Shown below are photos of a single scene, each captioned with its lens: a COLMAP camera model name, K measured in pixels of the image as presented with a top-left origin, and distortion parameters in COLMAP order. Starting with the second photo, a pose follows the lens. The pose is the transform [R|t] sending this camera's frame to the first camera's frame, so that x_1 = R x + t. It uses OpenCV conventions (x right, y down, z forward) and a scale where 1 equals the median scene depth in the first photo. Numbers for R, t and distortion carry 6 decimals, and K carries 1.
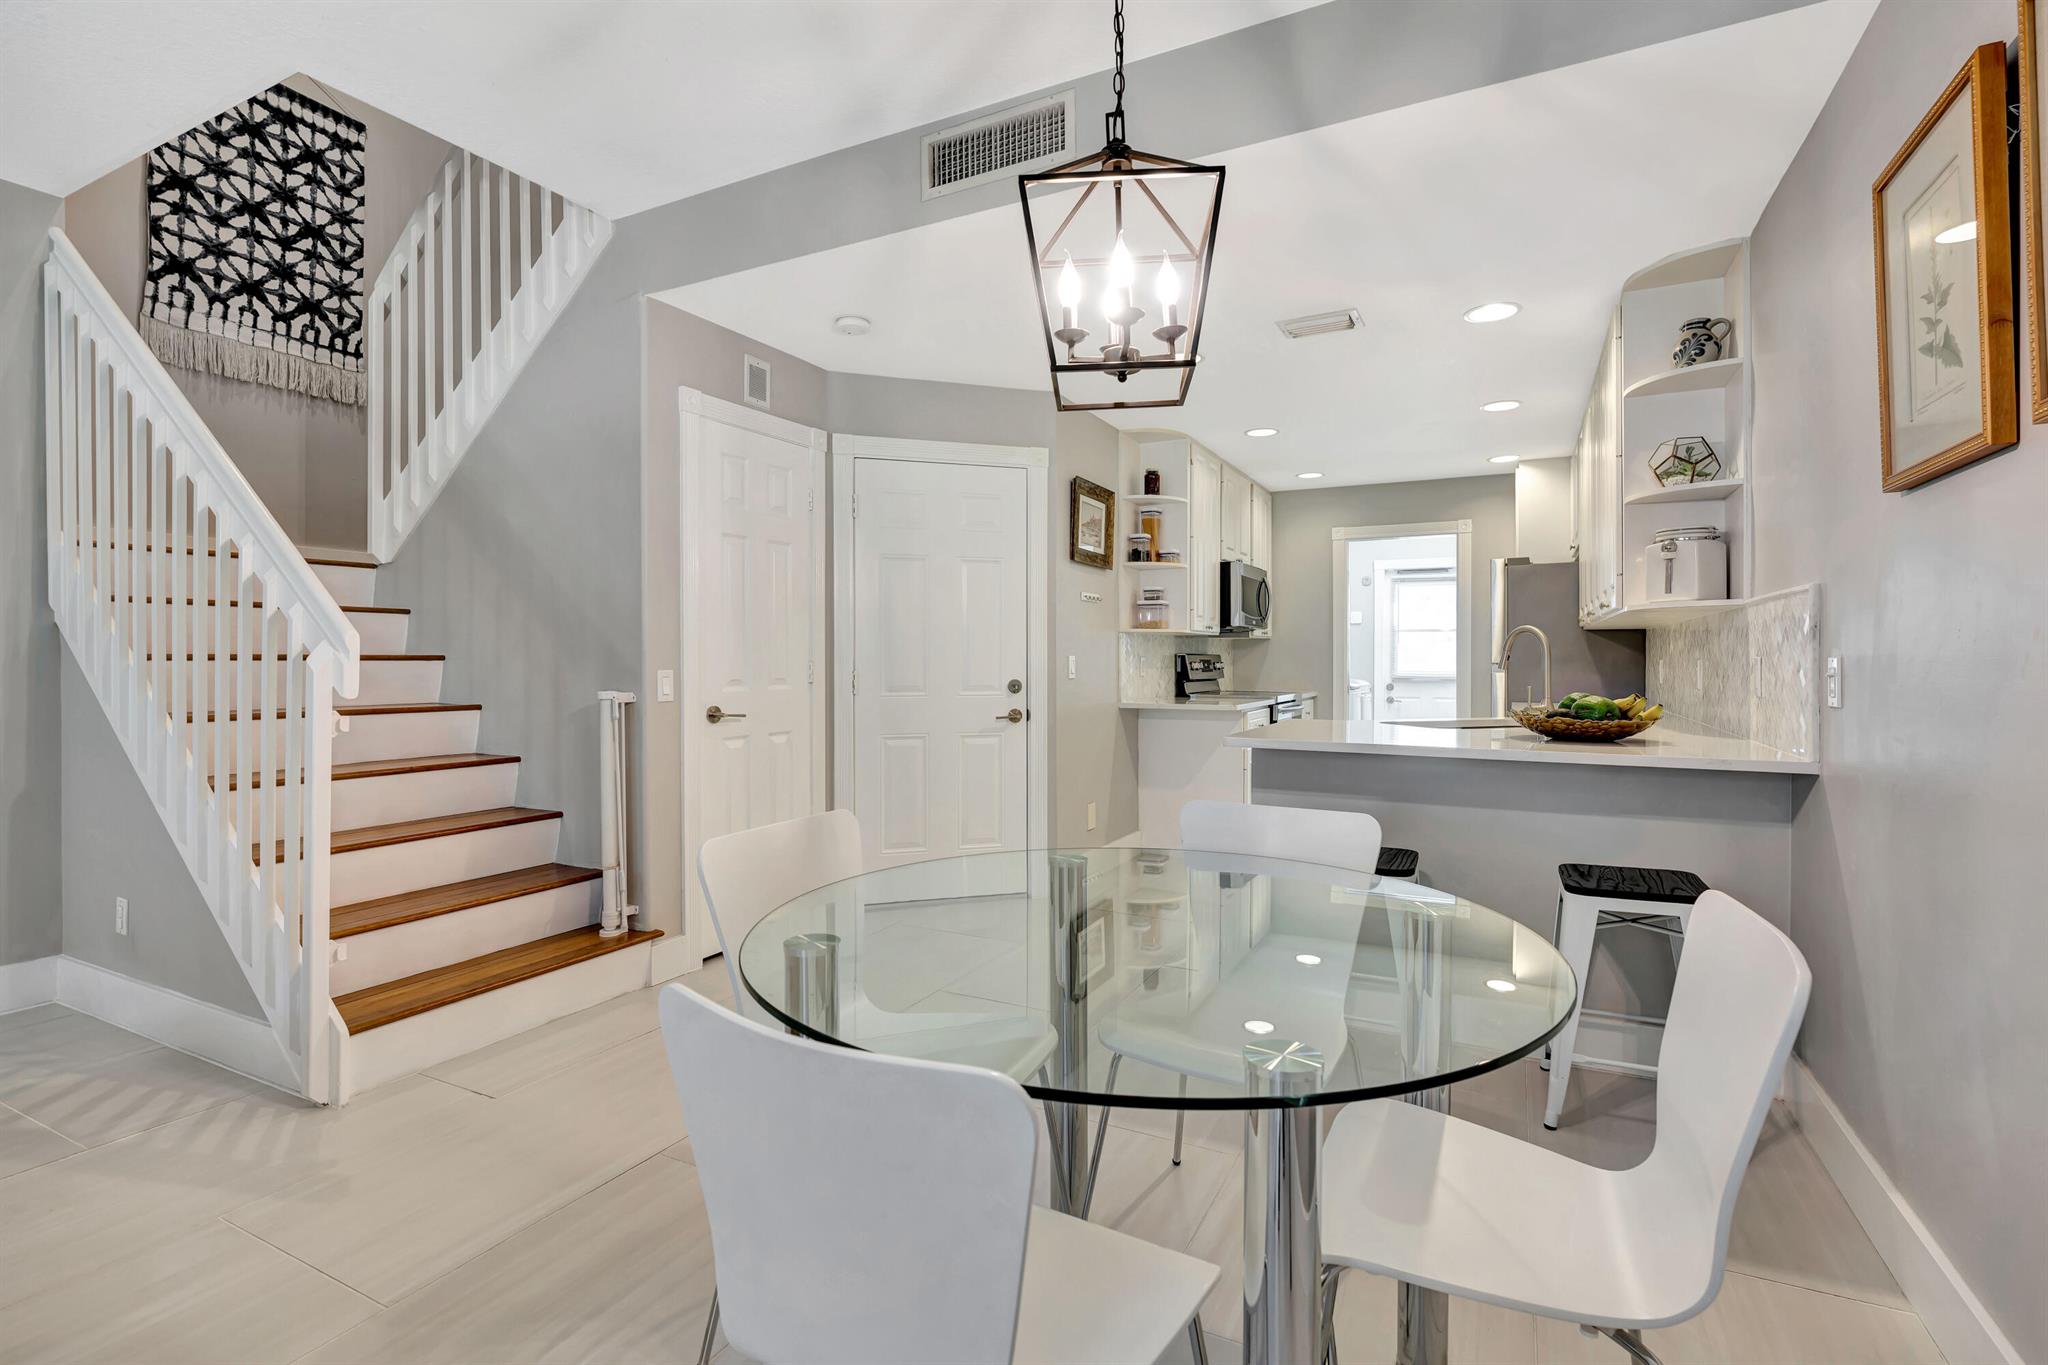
lens RADIAL K [[935.8, 0, 1025.7], [0, 935.8, 657.1], [0, 0, 1]] dist [-0.015979, 0.004371]
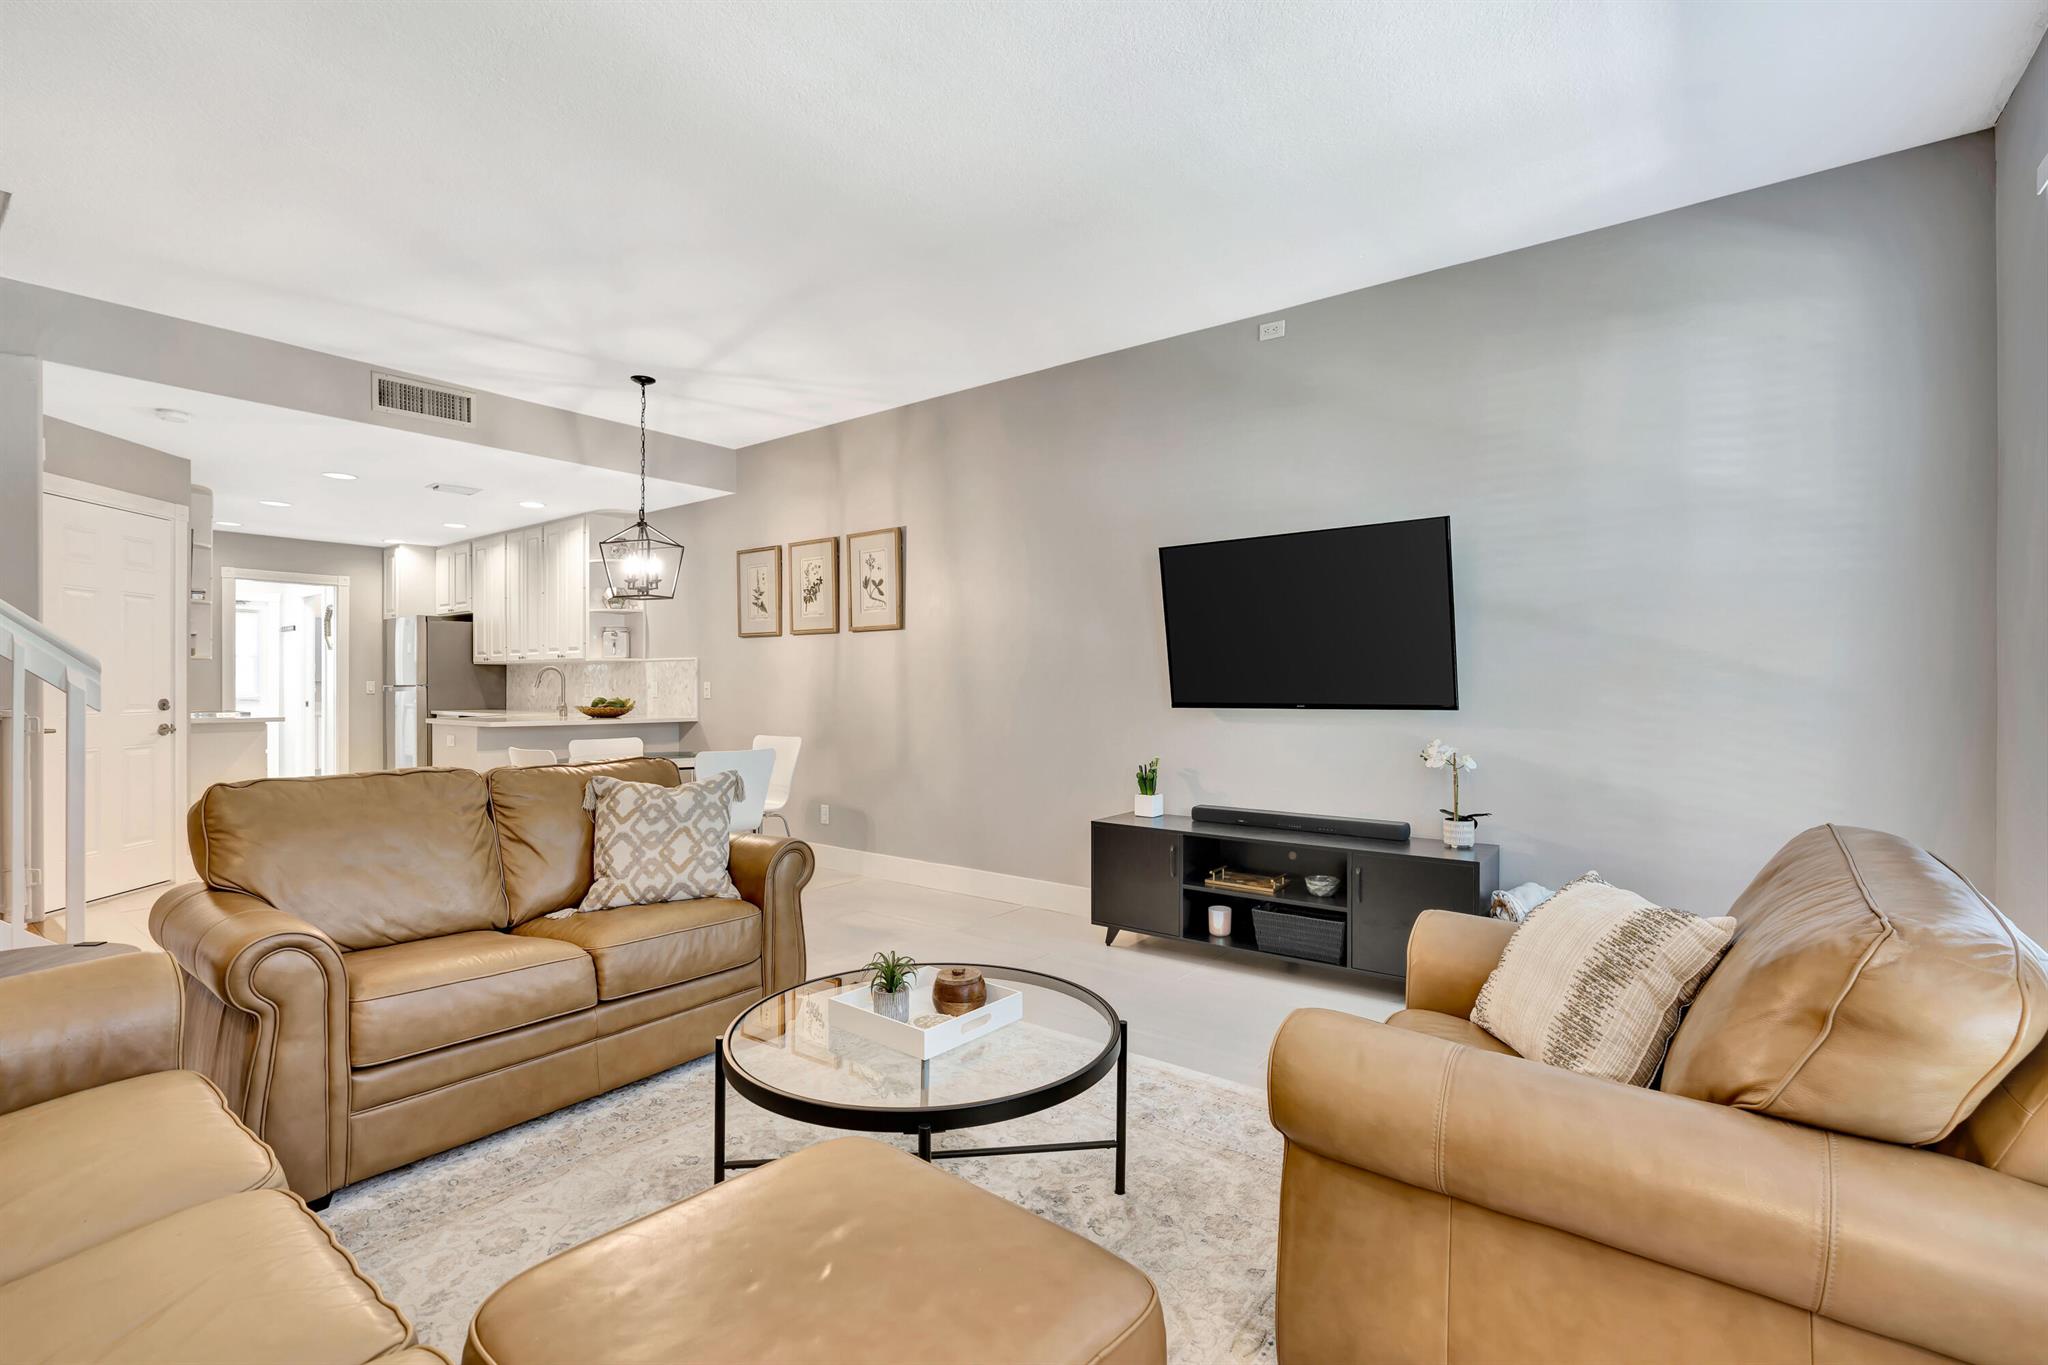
lens RADIAL K [[935.8, 0, 999.9], [0, 935.8, 697.3], [0, 0, 1]] dist [-0.015979, 0.004371]
pose [[0.207103, -0.013536, 0.978226, -0.833496], [-0.004889, 0.999877, 0.014871, -0.000072], [-0.978307, -0.007863, 0.207011, -0.254491]]
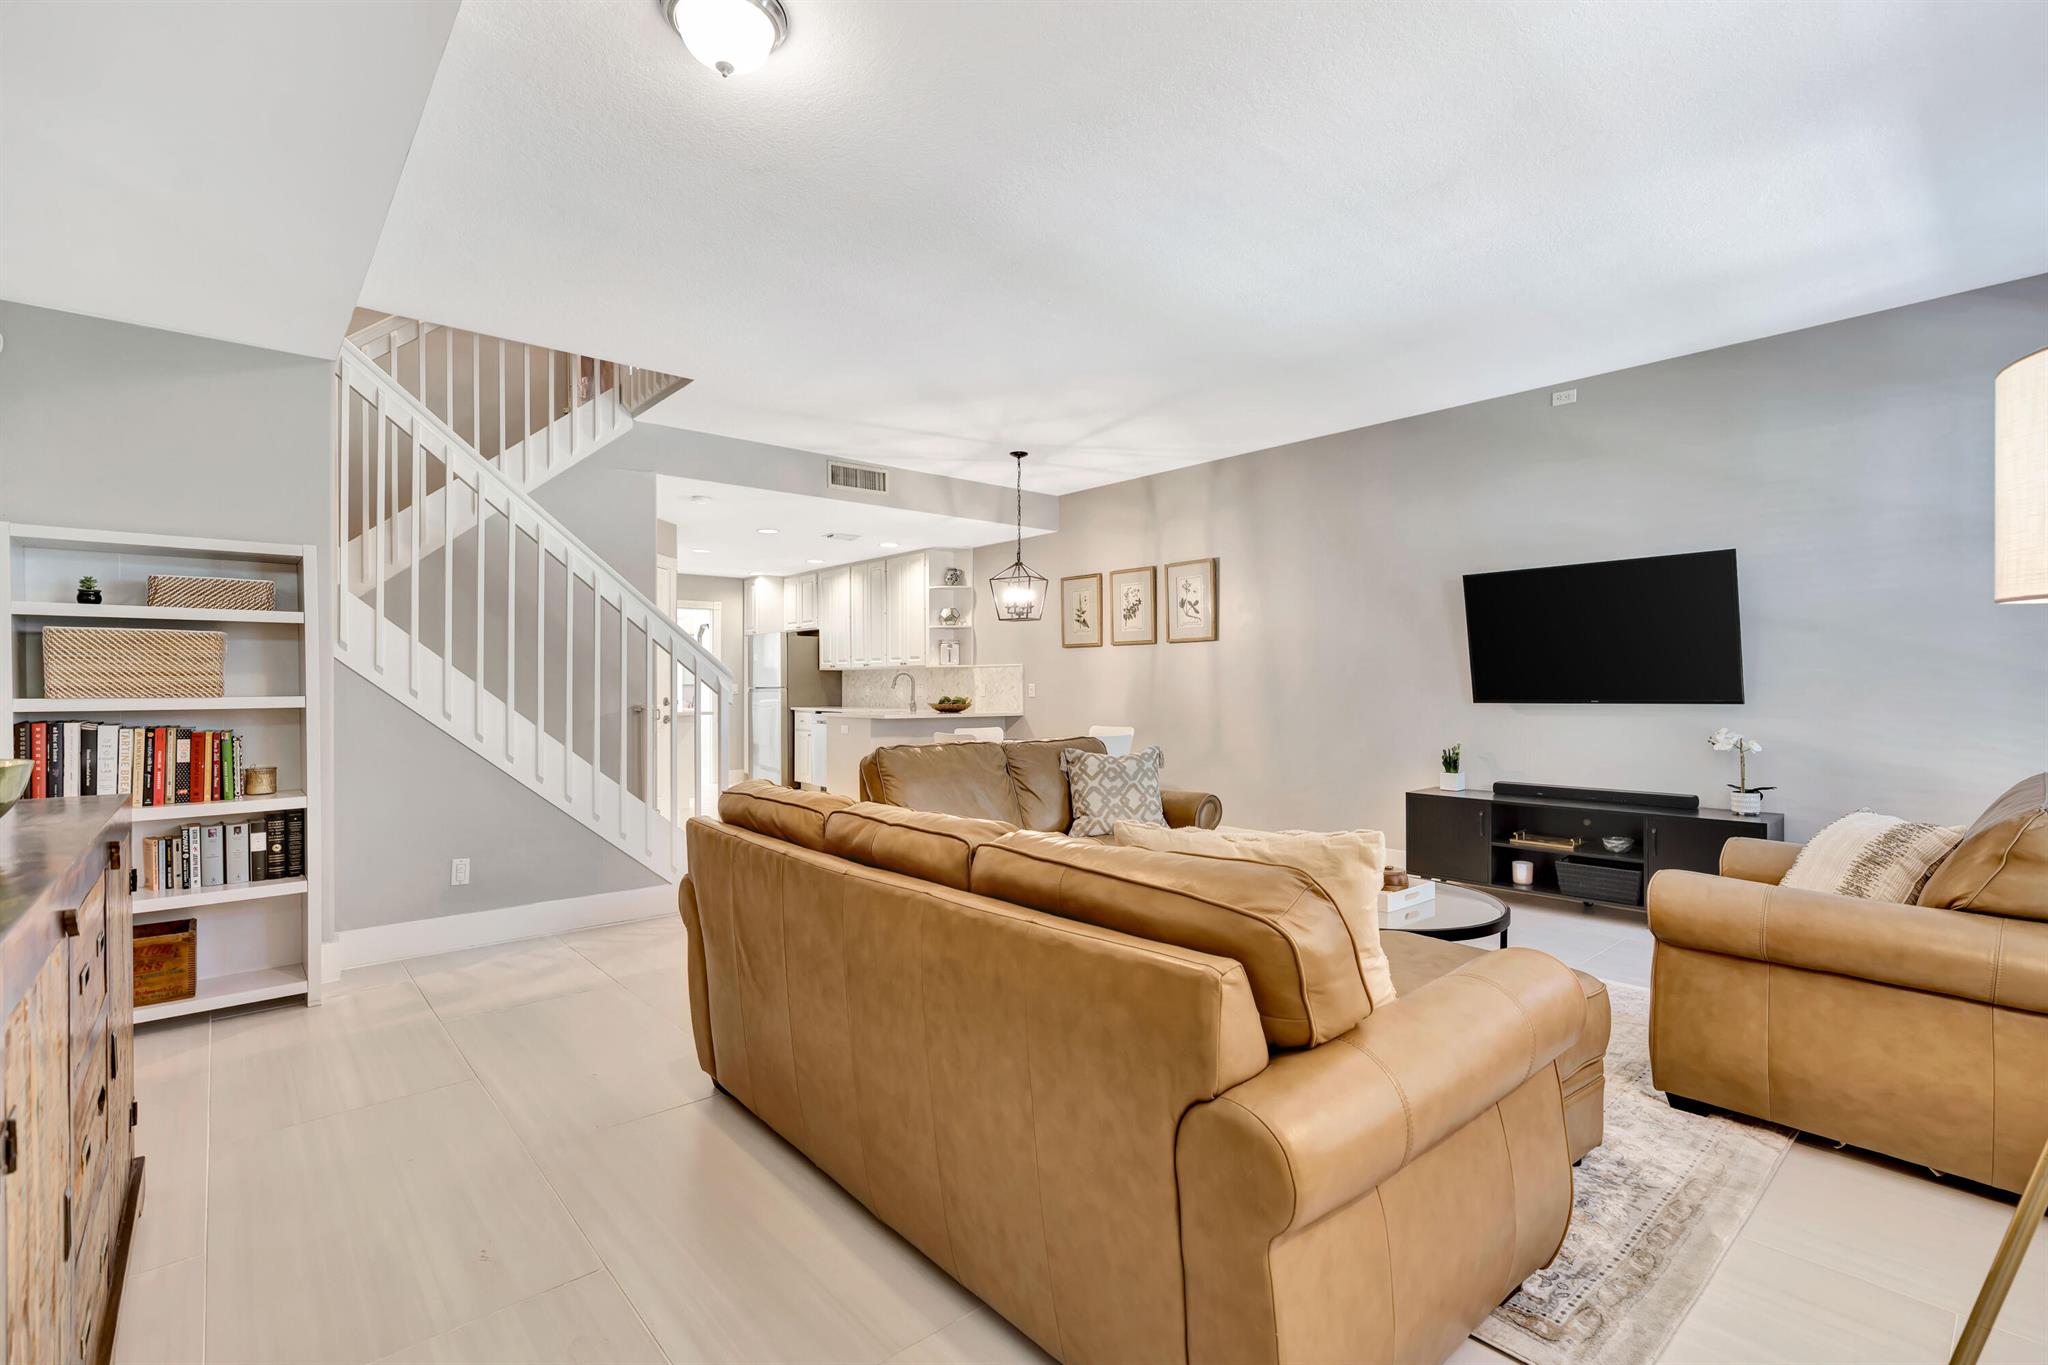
lens RADIAL K [[935.8, 0, 971.6], [0, 935.8, 682.9], [0, 0, 1]] dist [-0.015979, 0.004371]
pose [[0.420022, 0.000738, 0.907513, -1.140845], [-0.000116, 1.000000, -0.000759, -0.000592], [-0.907514, 0.000214, 0.420022, -0.165792]]
